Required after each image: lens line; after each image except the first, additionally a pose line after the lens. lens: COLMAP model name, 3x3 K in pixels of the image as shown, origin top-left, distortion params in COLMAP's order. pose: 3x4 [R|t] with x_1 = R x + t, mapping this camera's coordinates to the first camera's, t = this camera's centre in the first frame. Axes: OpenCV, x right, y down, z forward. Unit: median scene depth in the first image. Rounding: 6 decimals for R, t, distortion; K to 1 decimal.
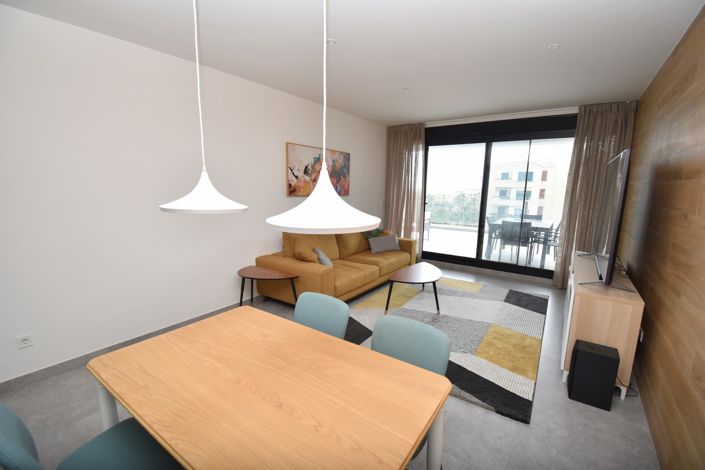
lens RADIAL K [[308.5, 0, 352.3], [0, 308.5, 236.5], [0, 0, 1]] dist [0.004217, -0.014504]
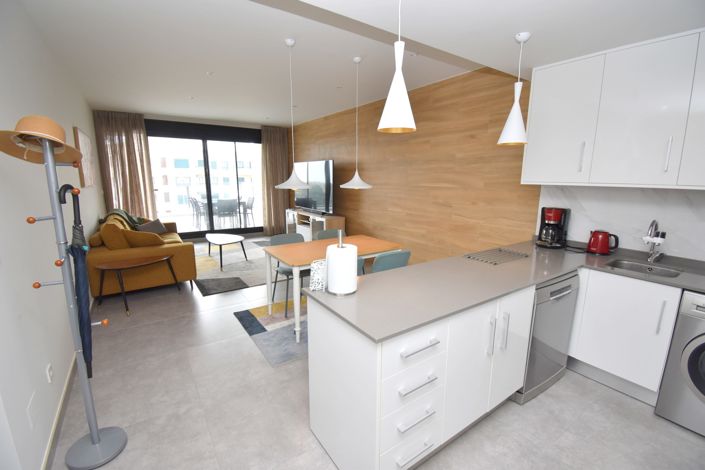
lens RADIAL K [[308.5, 0, 355.6], [0, 308.5, 236.5], [0, 0, 1]] dist [0.004217, -0.014504]
pose [[0.358610, -0.191493, 0.913635, -0.647283], [0.148961, 0.977931, 0.146500, -0.001976], [-0.921526, 0.083559, 0.379221, -0.045595]]
